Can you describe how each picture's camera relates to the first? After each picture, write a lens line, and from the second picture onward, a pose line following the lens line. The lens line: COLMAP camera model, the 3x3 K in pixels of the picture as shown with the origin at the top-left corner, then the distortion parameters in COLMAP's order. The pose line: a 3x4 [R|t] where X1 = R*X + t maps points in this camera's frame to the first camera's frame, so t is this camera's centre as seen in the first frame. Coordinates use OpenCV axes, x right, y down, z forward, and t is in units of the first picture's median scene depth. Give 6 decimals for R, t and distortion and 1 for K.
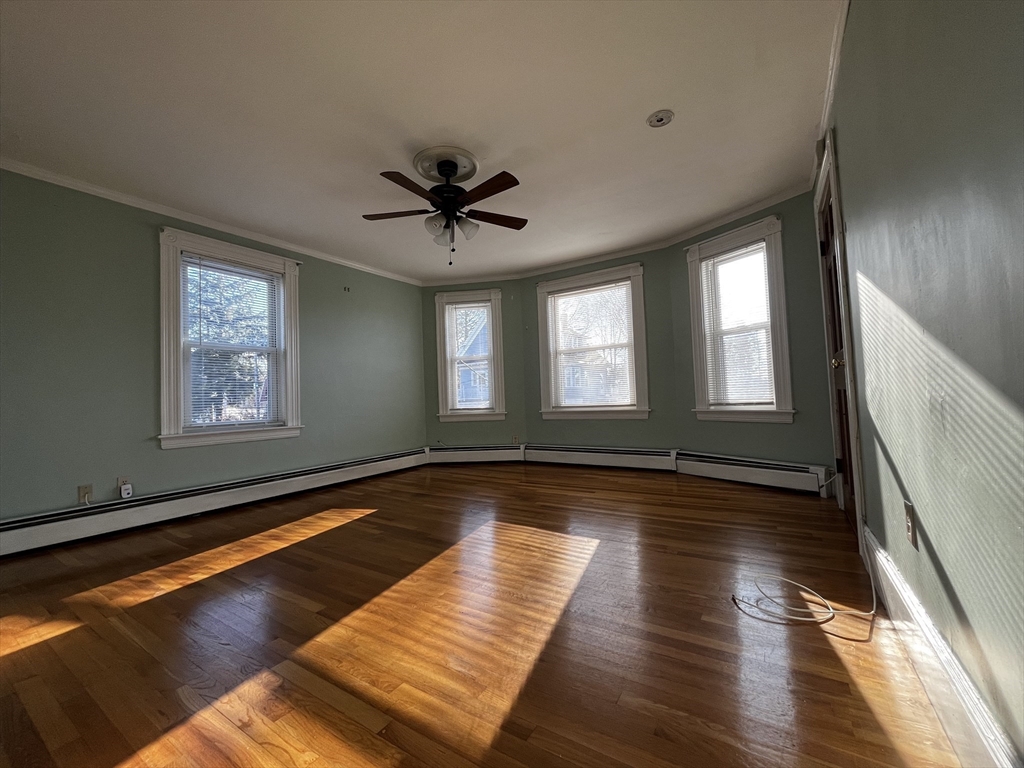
lens RADIAL K [[413.5, 0, 508.6], [0, 413.5, 384.2], [0, 0, 1]] dist [-0.001885, 0.000065]
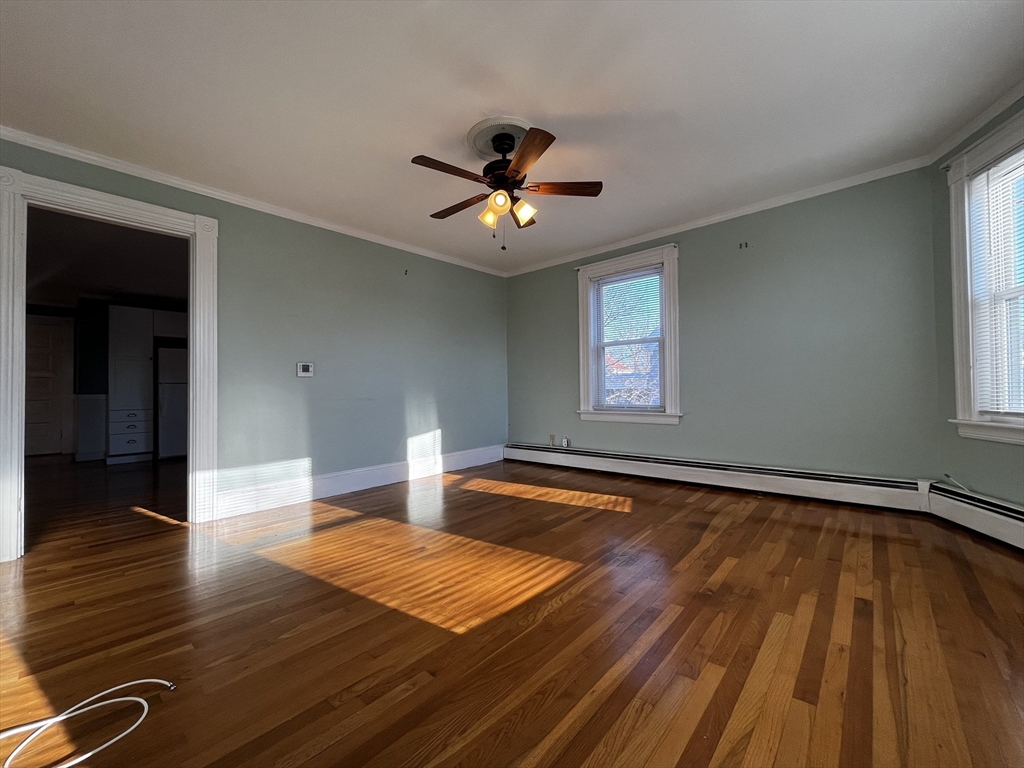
lens RADIAL K [[413.5, 0, 508.6], [0, 413.5, 384.2], [0, 0, 1]] dist [-0.001885, 0.000065]
pose [[-0.156947, 0.020765, -0.987389, 0.656185], [0.053111, 0.998510, 0.012557, -0.002647], [0.986178, -0.050471, -0.157816, 0.977649]]
